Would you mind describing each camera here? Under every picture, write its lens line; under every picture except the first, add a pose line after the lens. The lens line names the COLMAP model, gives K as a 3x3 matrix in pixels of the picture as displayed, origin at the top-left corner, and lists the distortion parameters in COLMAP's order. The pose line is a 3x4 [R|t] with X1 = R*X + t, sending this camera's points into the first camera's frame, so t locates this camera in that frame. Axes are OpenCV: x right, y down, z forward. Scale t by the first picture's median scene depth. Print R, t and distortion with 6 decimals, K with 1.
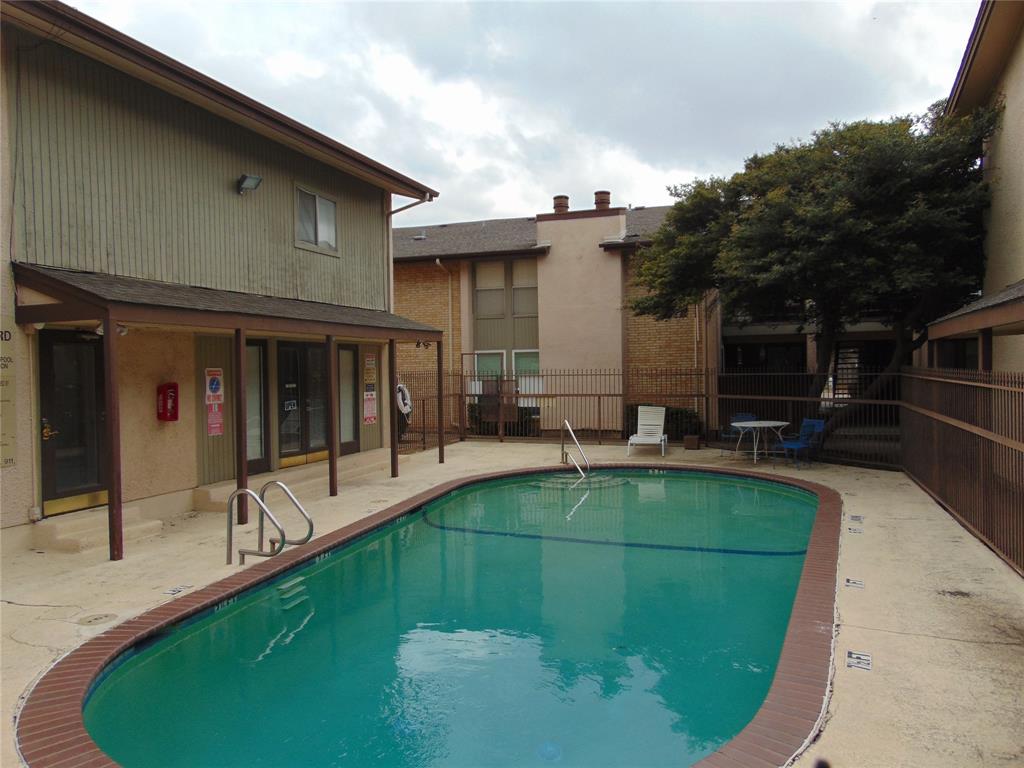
lens RADIAL K [[773.5, 0, 512.0], [0, 773.5, 384.0], [0, 0, 1]] dist [-0.082729, 0.150753]
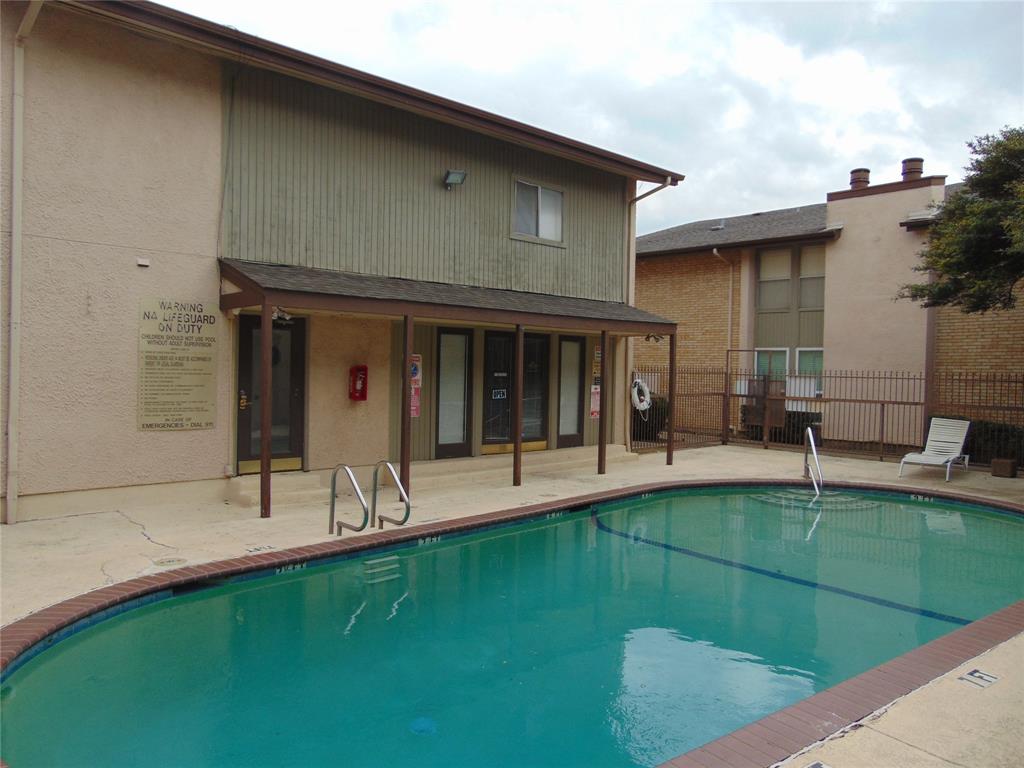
lens RADIAL K [[774.6, 0, 525.2], [0, 774.6, 382.9], [0, 0, 1]] dist [-0.028195, 0.083351]
pose [[0.886140, 0.040412, -0.461652, 0.197638], [-0.041106, 0.999118, 0.008557, 0.002900], [0.461590, 0.011394, 0.887020, 0.092690]]
